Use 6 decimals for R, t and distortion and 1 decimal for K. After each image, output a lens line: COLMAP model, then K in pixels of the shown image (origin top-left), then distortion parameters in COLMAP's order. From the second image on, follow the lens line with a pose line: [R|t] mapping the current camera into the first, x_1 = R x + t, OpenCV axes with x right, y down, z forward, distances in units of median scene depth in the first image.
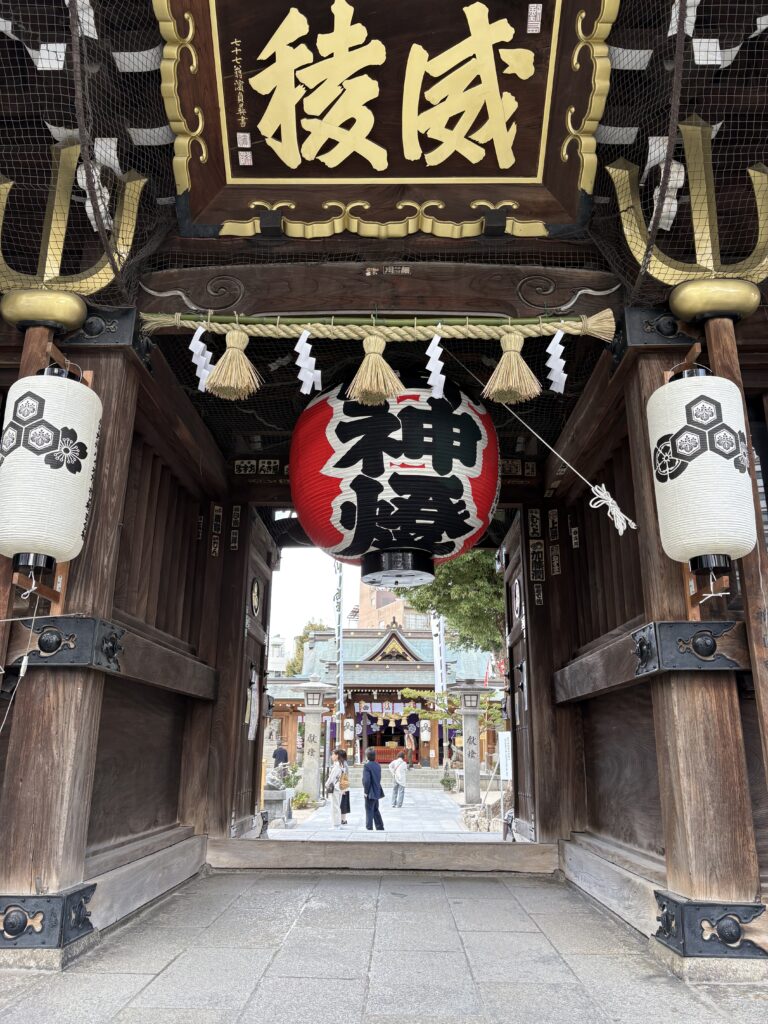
lens RADIAL K [[775.3, 0, 384.0], [0, 775.3, 512.0], [0, 0, 1]] dist [0.060753, -0.005836]
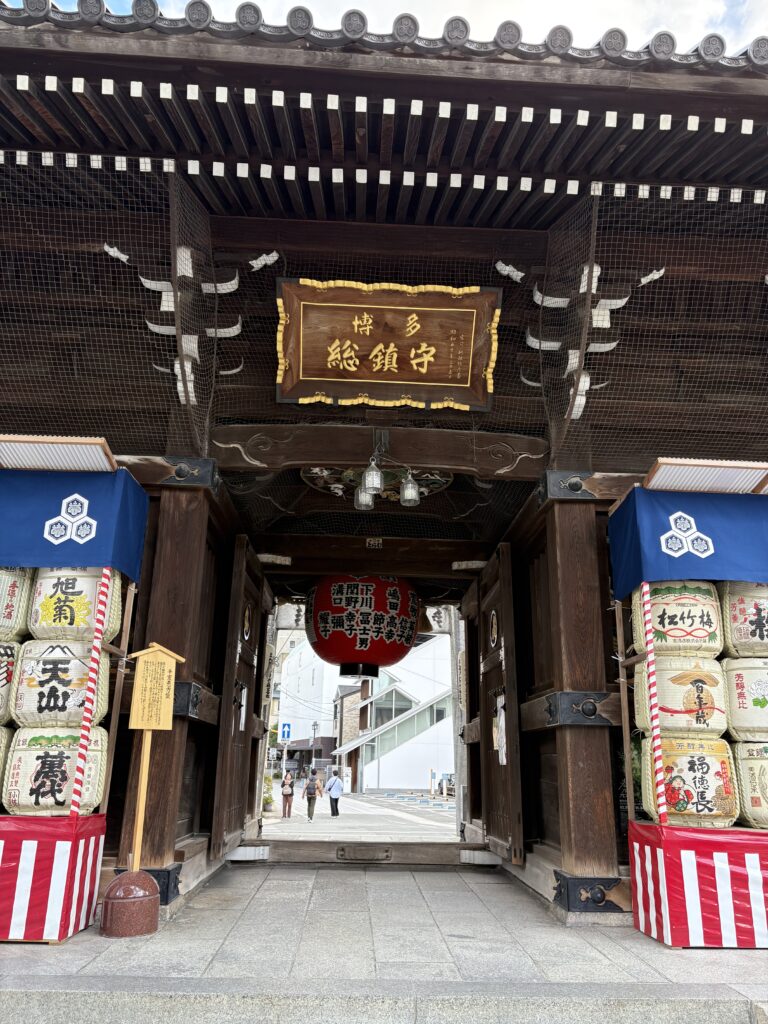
lens RADIAL K [[775.3, 0, 384.0], [0, 775.3, 512.0], [0, 0, 1]] dist [0.060753, -0.005836]
pose [[0.998030, 0.032955, 0.053379, -0.048195], [-0.032747, 0.999452, -0.004780, -0.109646], [-0.053507, 0.003023, 0.998563, -0.286877]]
